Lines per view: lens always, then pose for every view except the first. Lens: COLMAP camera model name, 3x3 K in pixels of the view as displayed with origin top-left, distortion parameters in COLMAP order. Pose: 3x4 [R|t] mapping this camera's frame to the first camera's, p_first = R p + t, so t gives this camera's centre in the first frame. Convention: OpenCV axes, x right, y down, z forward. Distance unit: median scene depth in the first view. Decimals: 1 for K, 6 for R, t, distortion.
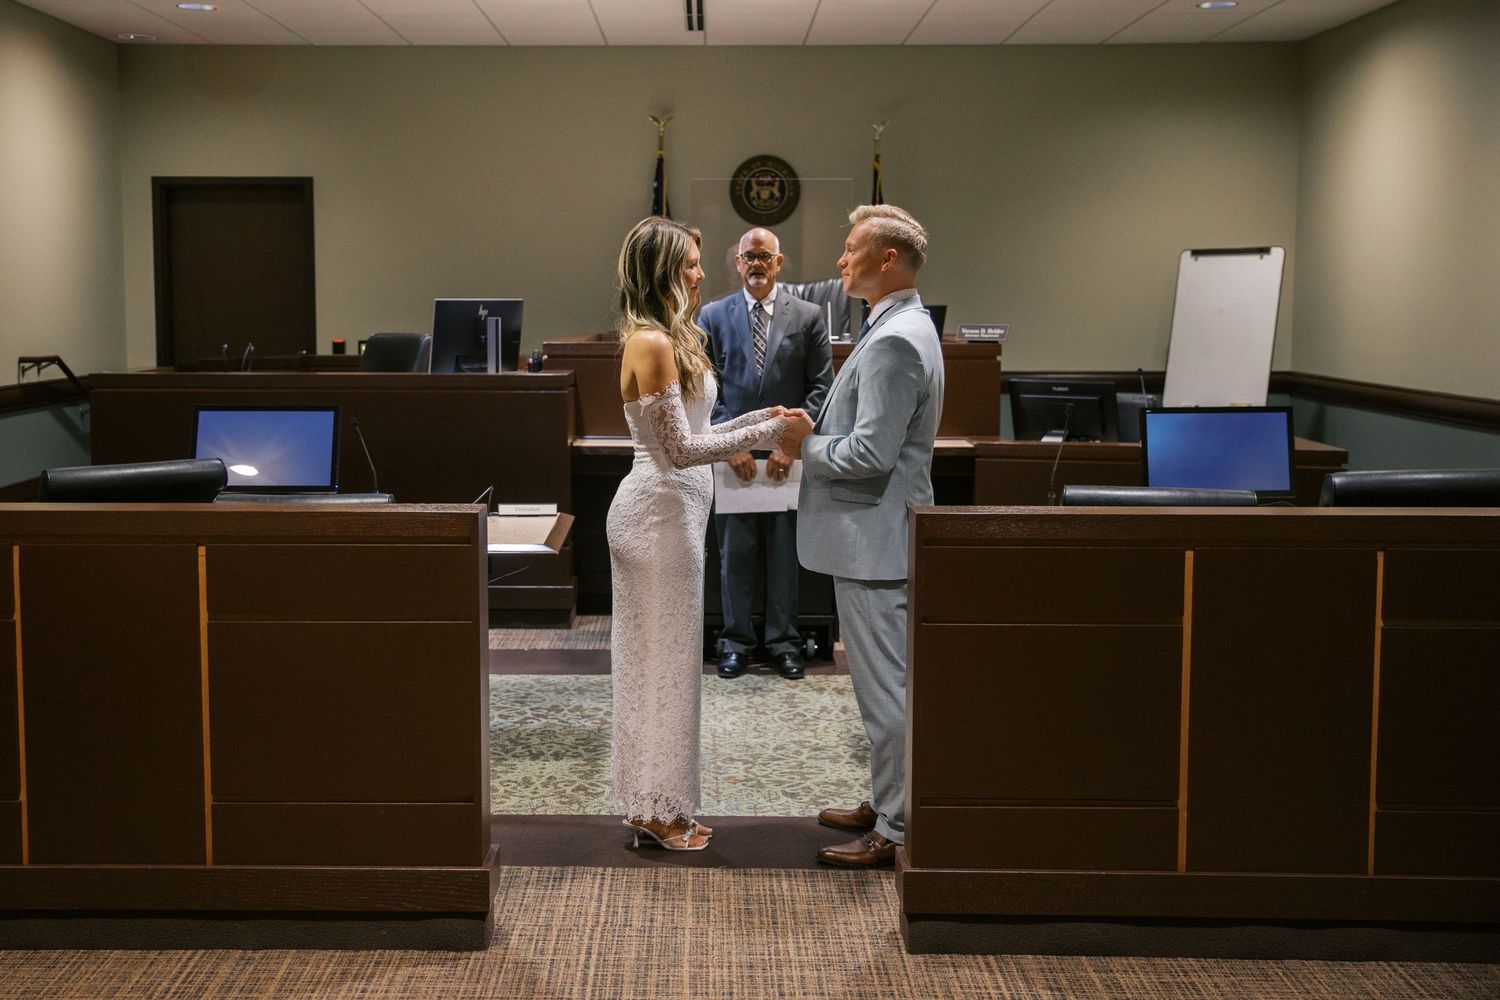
lens RADIAL K [[1840.9, 0, 676.3], [0, 1840.9, 464.9], [0, 0, 1]] dist [0.020832, 0.032610]
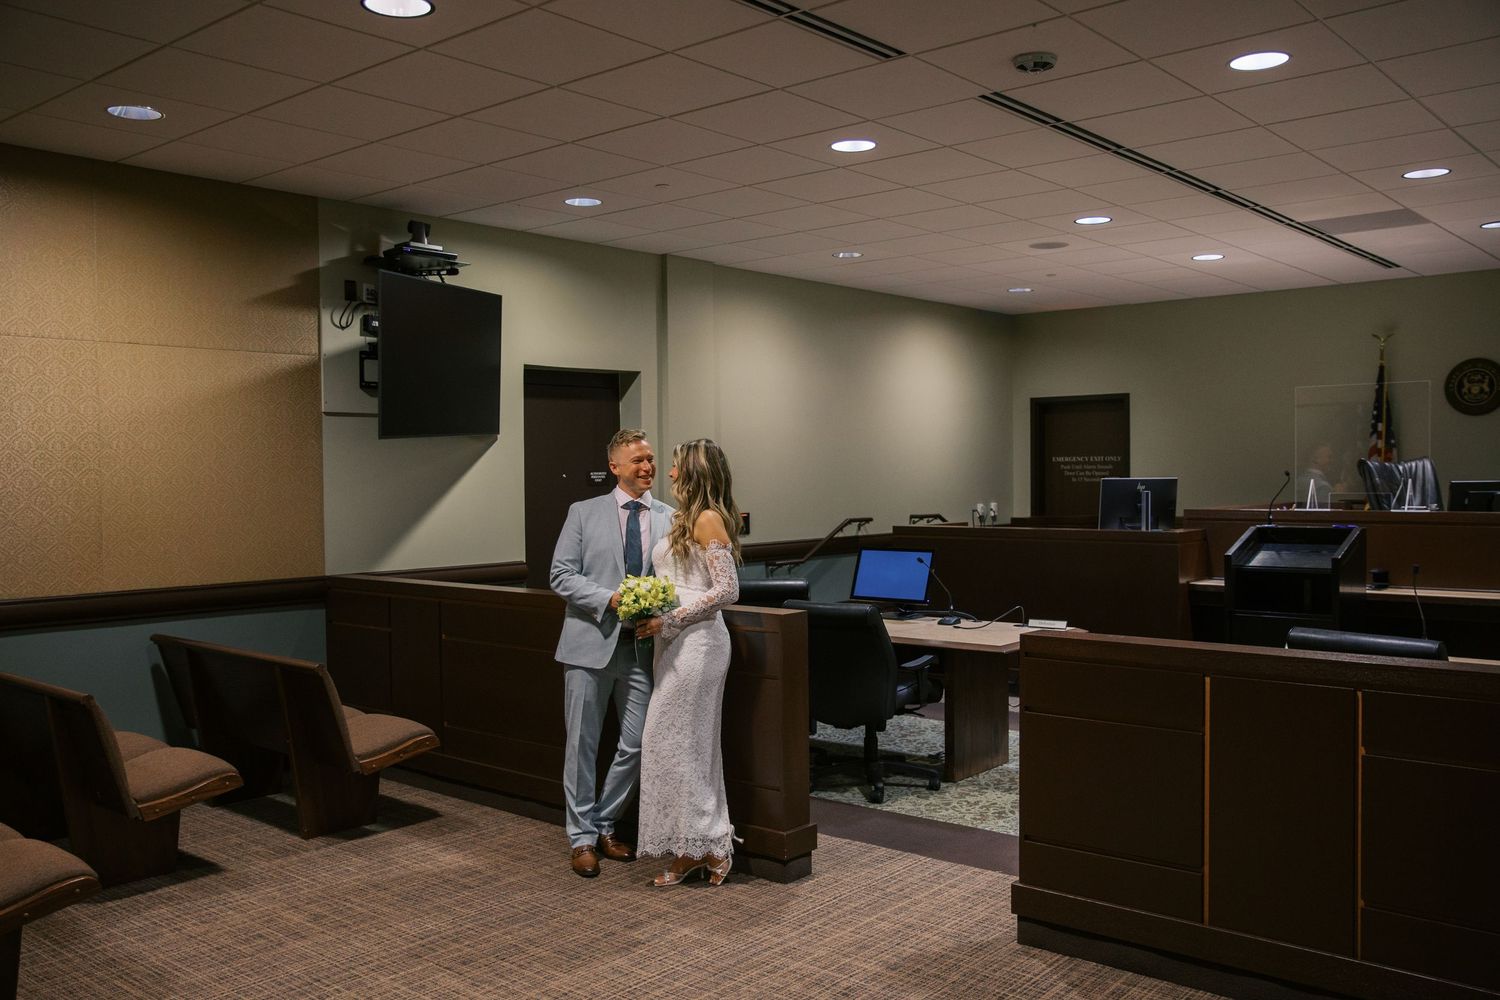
lens RADIAL K [[1297.1, 0, 750.0], [0, 1297.1, 500.0], [0, 0, 1]] dist [-0.000818, -0.000426]
pose [[0.774577, 0.005120, -0.632459, 0.296303], [-0.047484, 0.997616, -0.050078, -0.008597], [0.630695, 0.068821, 0.772973, 0.033911]]
